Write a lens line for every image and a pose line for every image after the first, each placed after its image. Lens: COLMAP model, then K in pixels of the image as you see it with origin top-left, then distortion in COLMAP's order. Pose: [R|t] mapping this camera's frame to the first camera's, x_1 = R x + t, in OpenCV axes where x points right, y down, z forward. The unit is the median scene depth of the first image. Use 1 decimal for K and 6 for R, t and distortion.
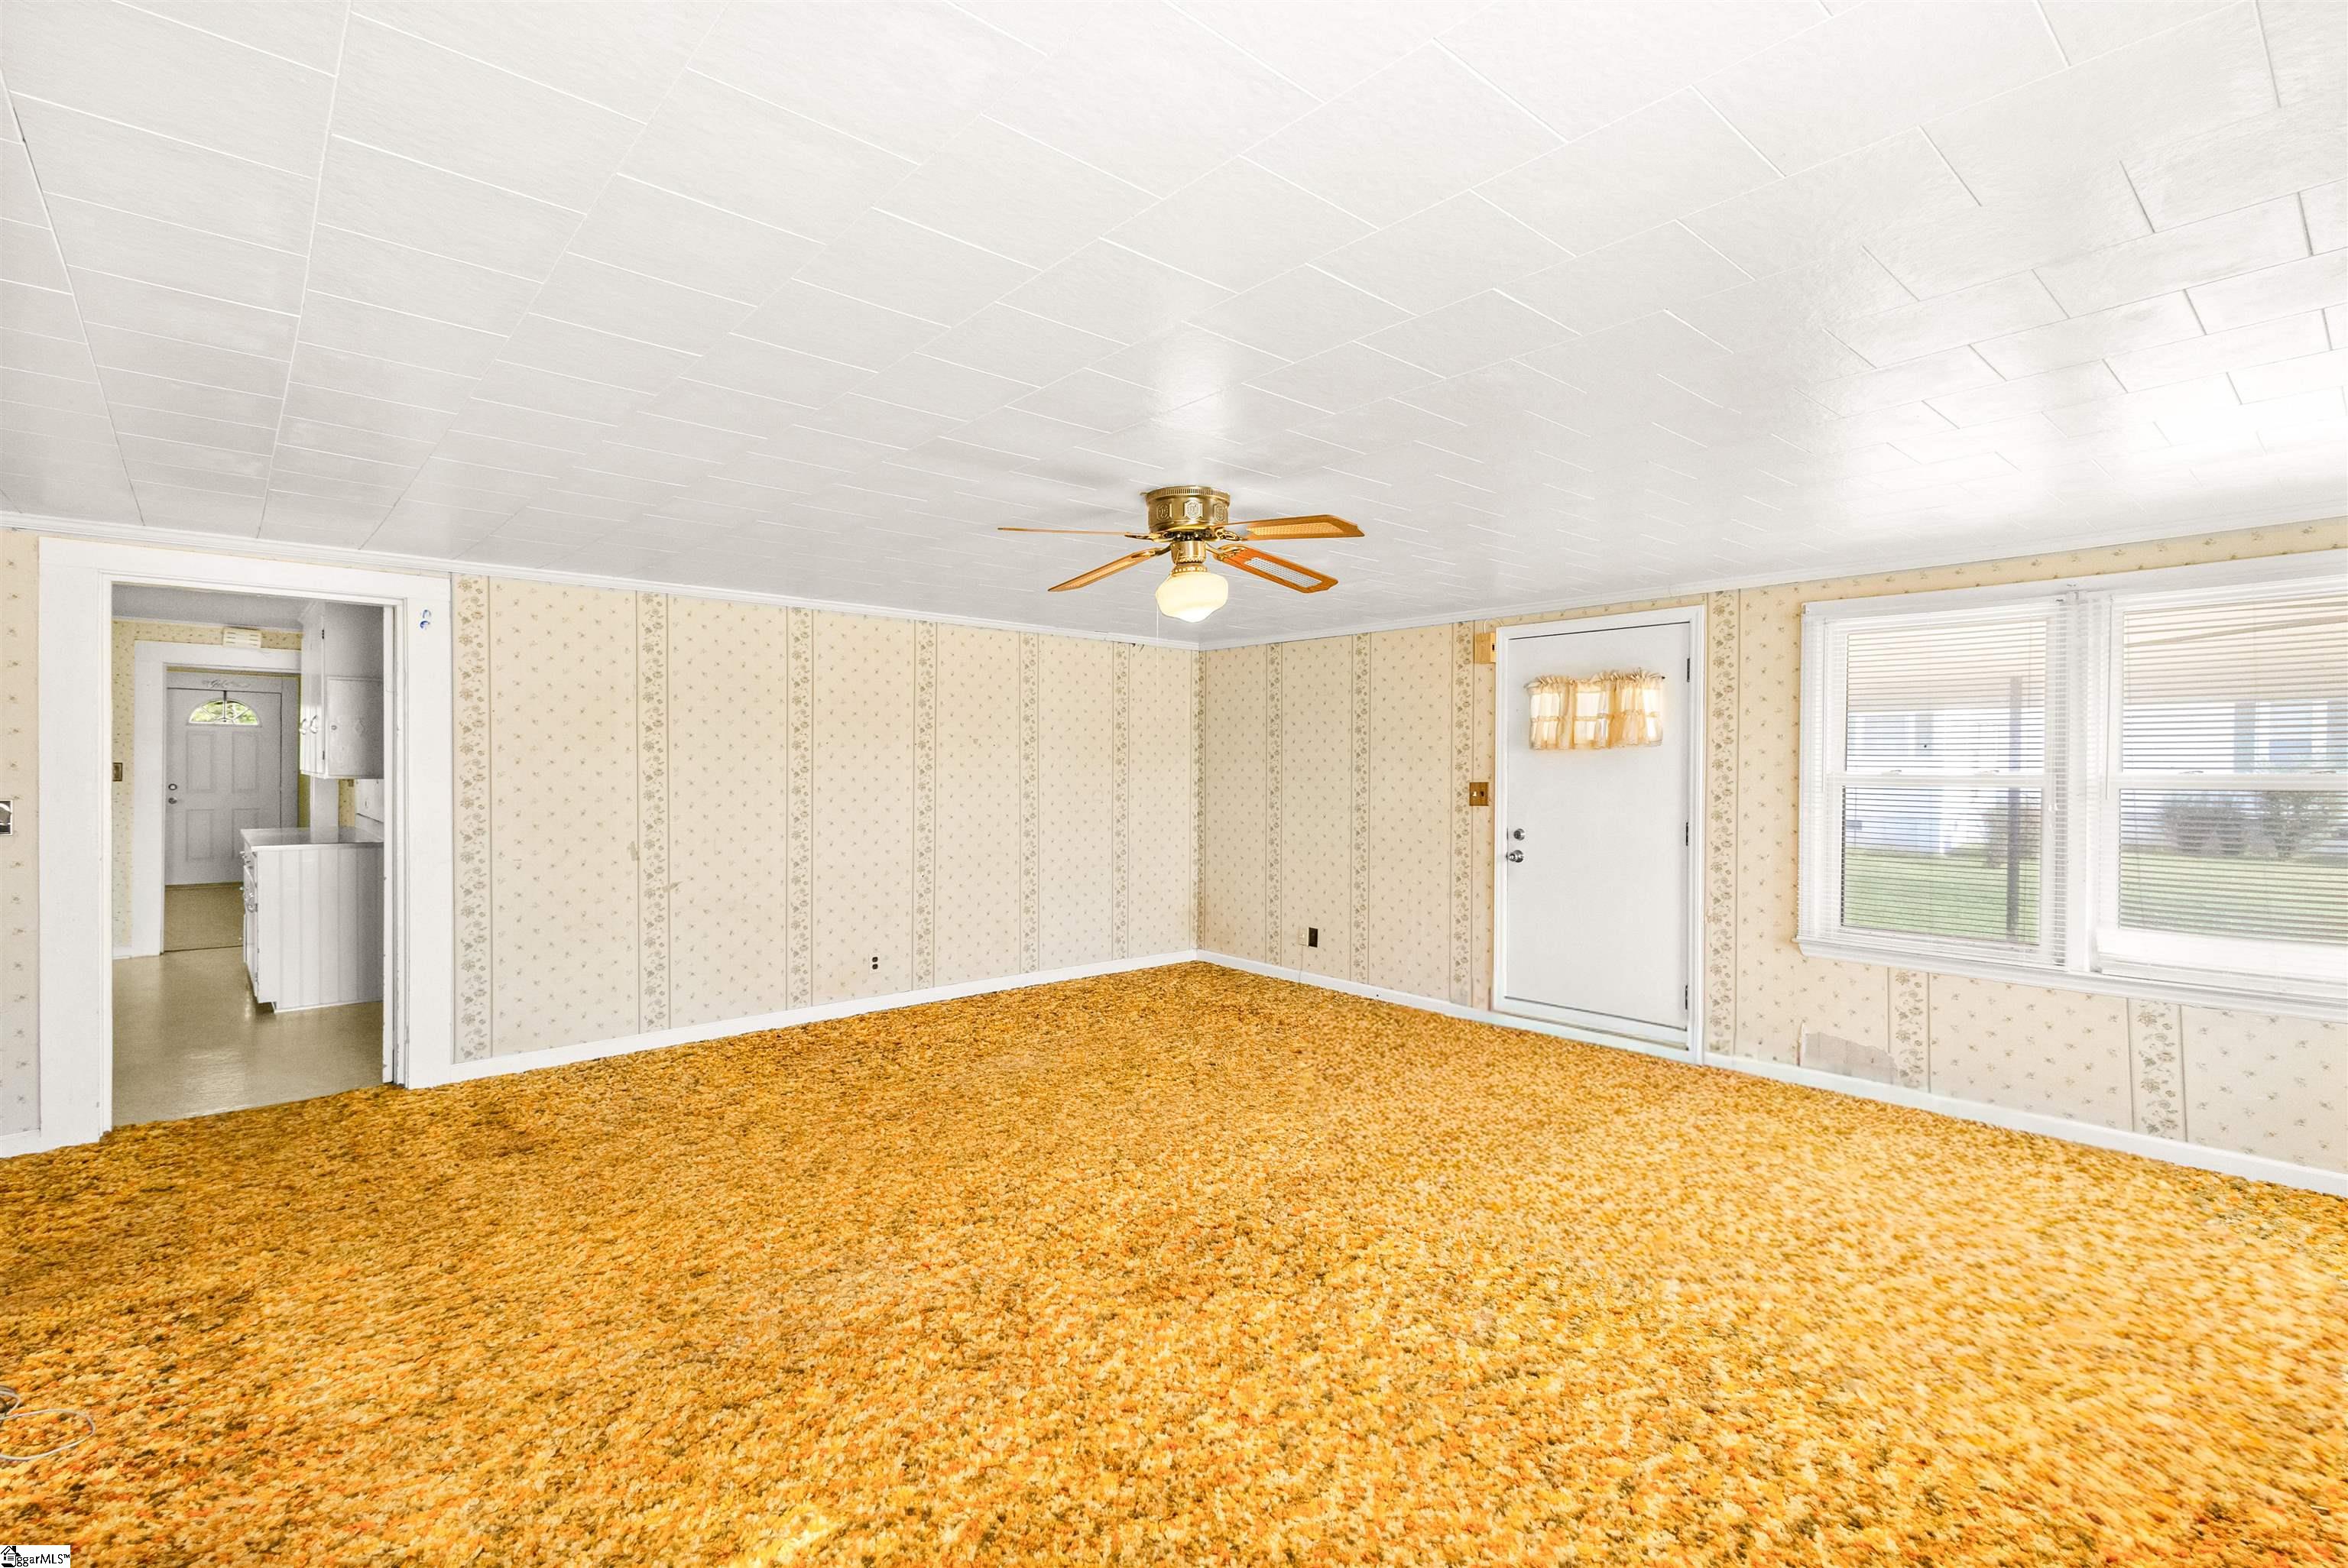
lens RADIAL K [[1074.7, 0, 1179.5], [0, 1074.7, 779.3], [0, 0, 1]] dist [-0.002448, -0.000021]
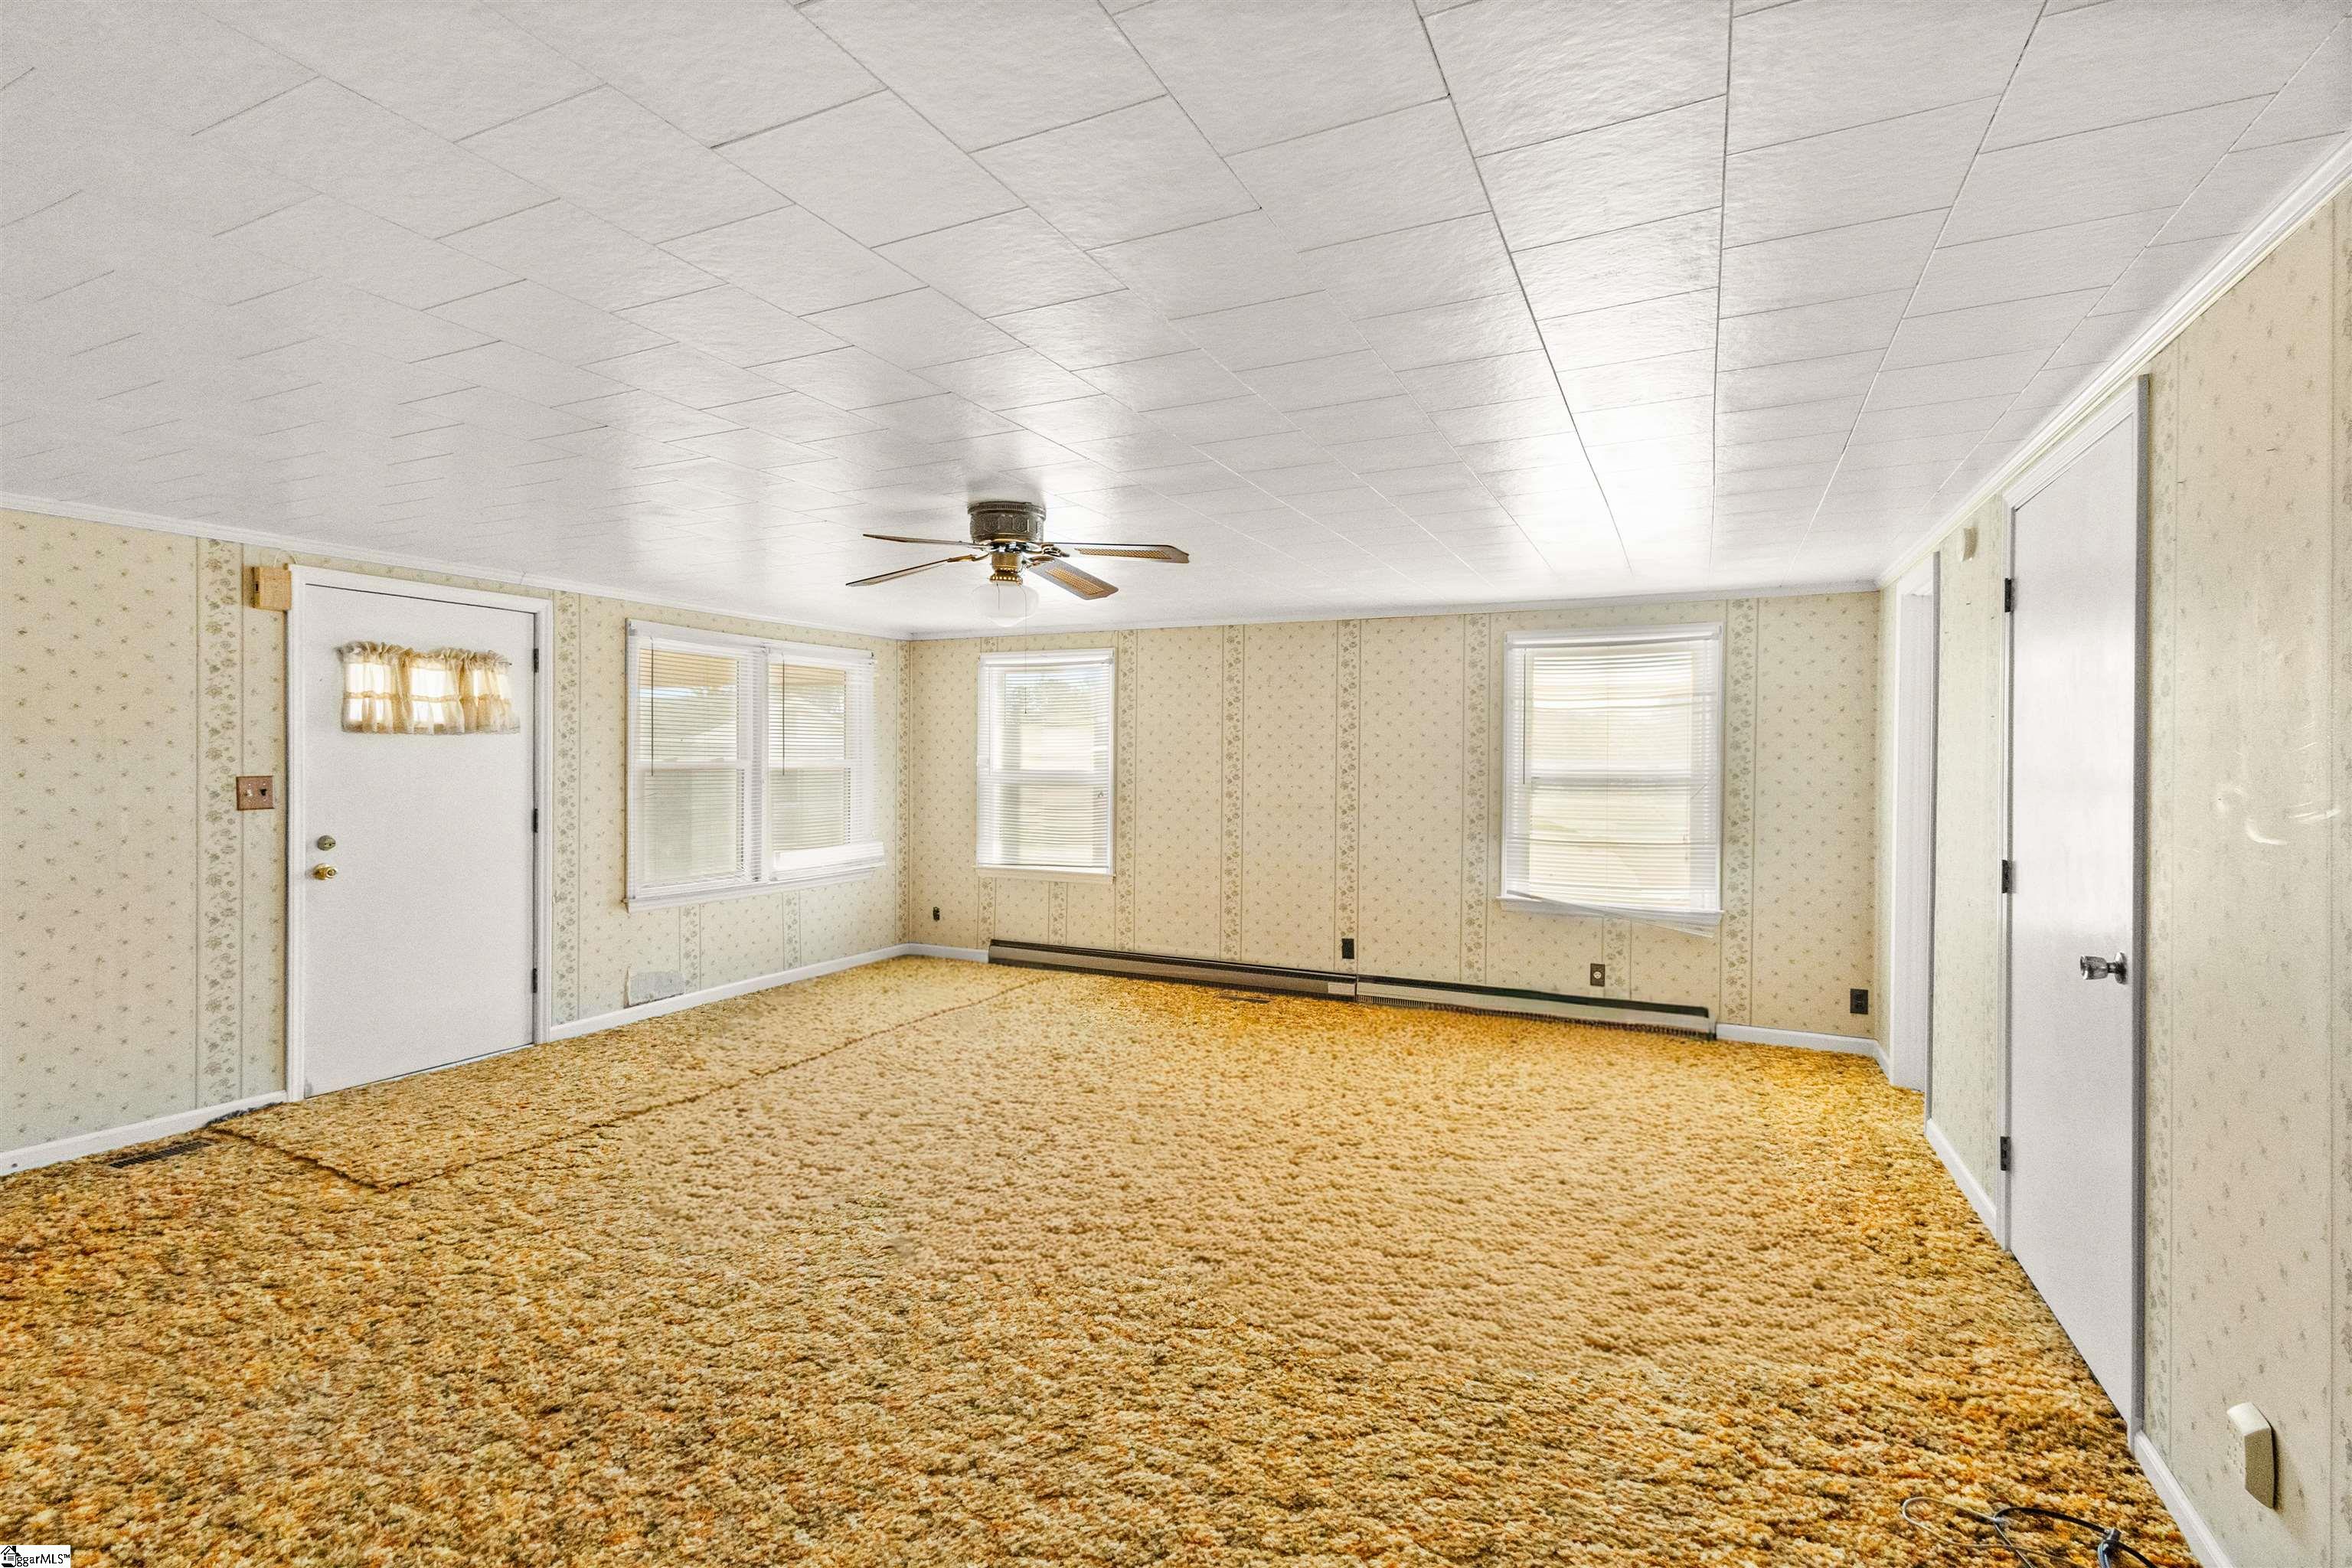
lens RADIAL K [[1076.7, 0, 1180.8], [0, 1076.7, 768.5], [0, 0, 1]] dist [-0.002448, -0.000021]
pose [[-0.392513, -0.015606, 0.919614, -0.666116], [0.000708, 0.999851, 0.017270, -0.015325], [-0.919746, 0.007430, -0.392444, 0.785049]]
